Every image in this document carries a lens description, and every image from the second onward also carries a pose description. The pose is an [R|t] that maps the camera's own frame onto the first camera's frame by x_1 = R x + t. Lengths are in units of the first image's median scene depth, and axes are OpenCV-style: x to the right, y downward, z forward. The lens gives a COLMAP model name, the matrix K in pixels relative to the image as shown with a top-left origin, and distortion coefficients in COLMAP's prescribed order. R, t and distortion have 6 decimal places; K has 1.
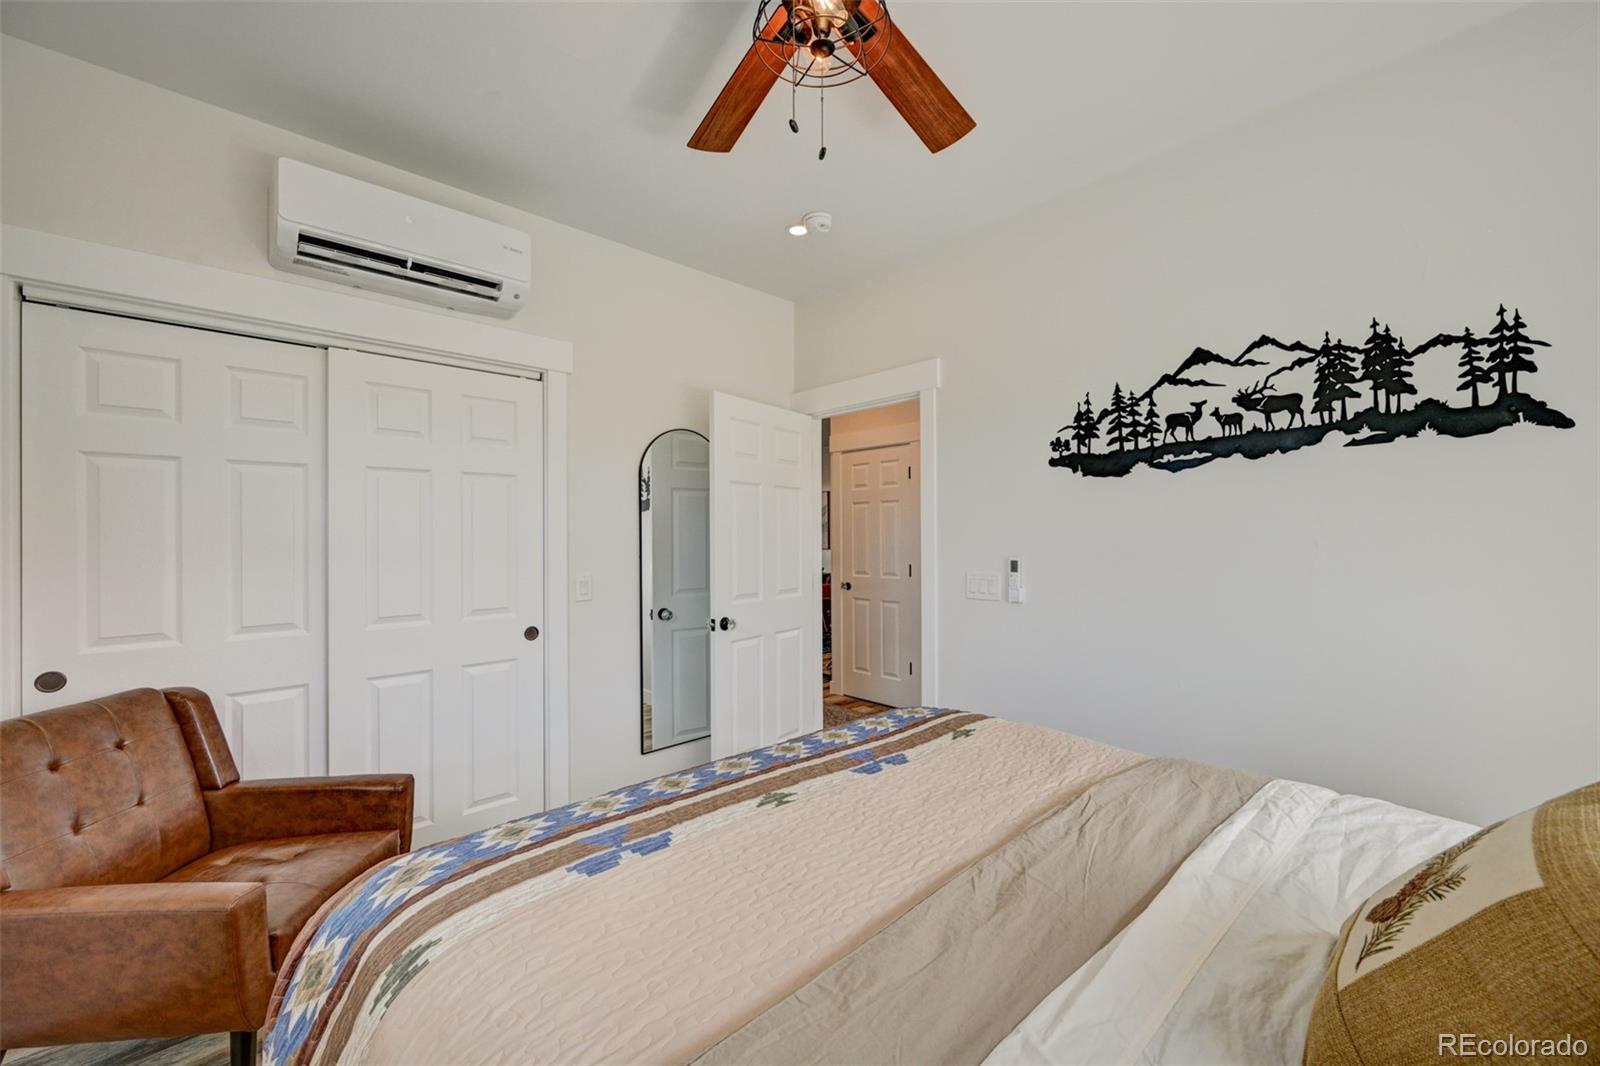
lens RADIAL K [[632.0, 0, 796.6], [0, 632.0, 532.5], [0, 0, 1]] dist [-0.002213, 0.001222]
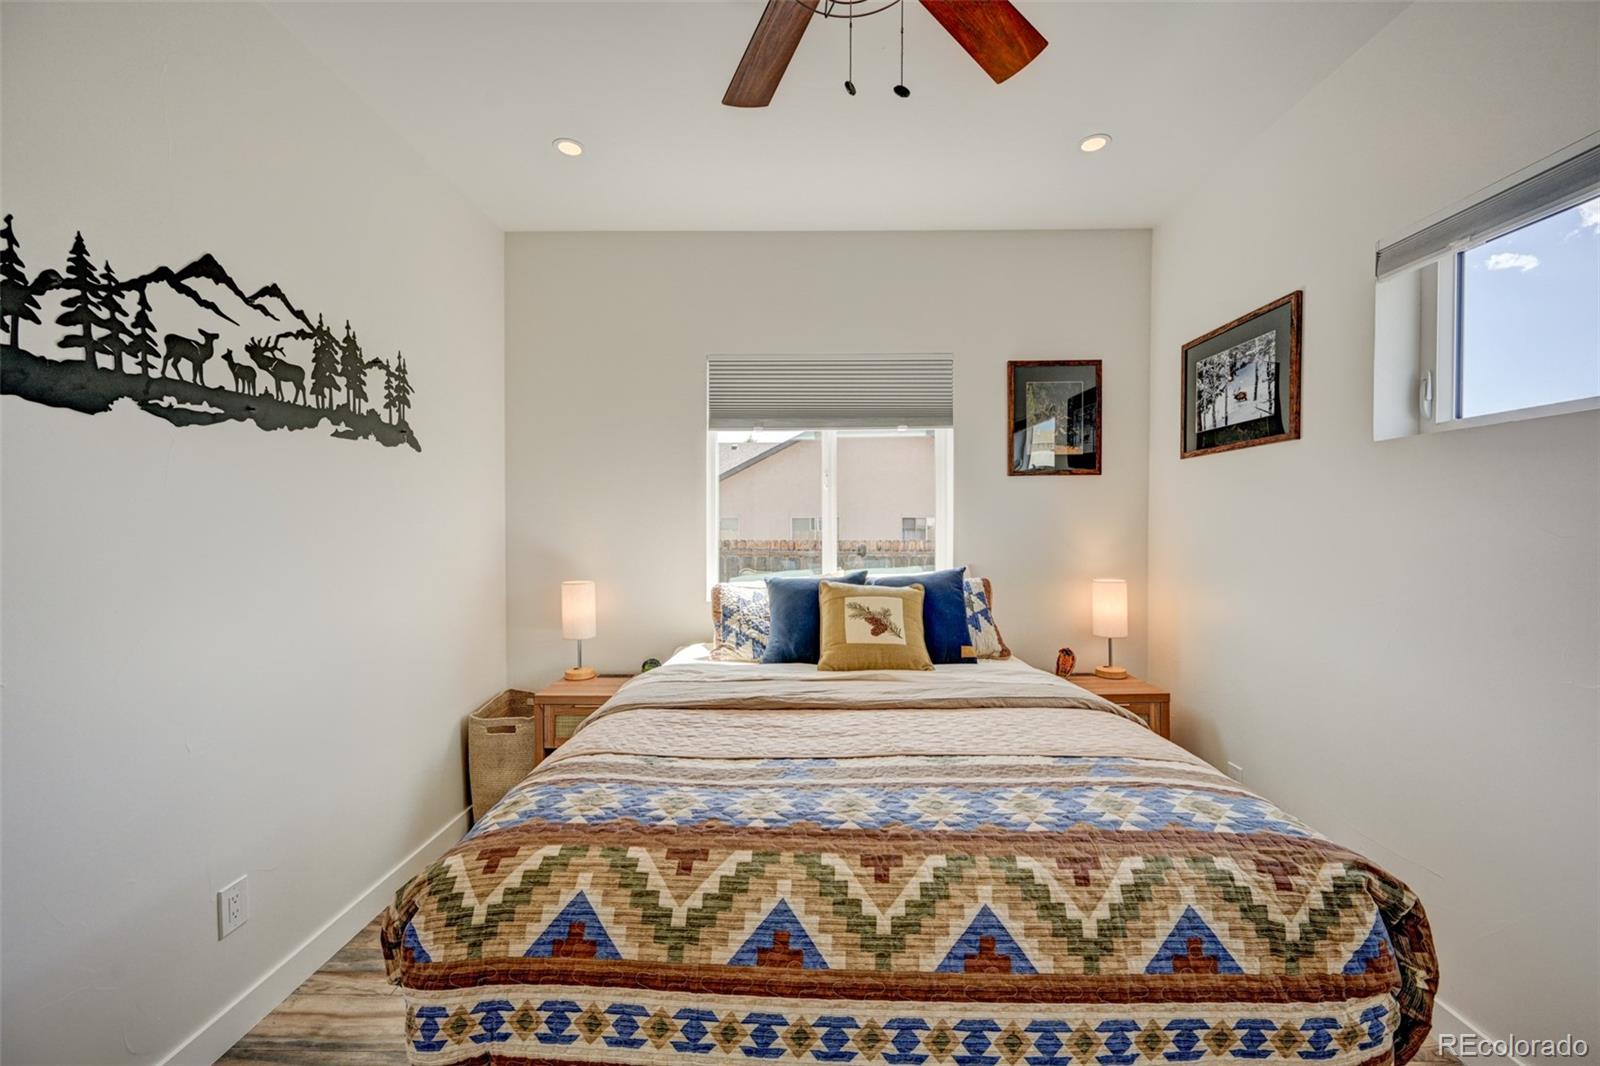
lens RADIAL K [[632.0, 0, 806.3], [0, 632.0, 534.1], [0, 0, 1]] dist [-0.002213, 0.001222]
pose [[-0.730330, -0.000572, 0.683094, -0.335309], [0.006680, 0.999946, 0.007978, 0.015181], [-0.683062, 0.010390, -0.730287, 1.112795]]
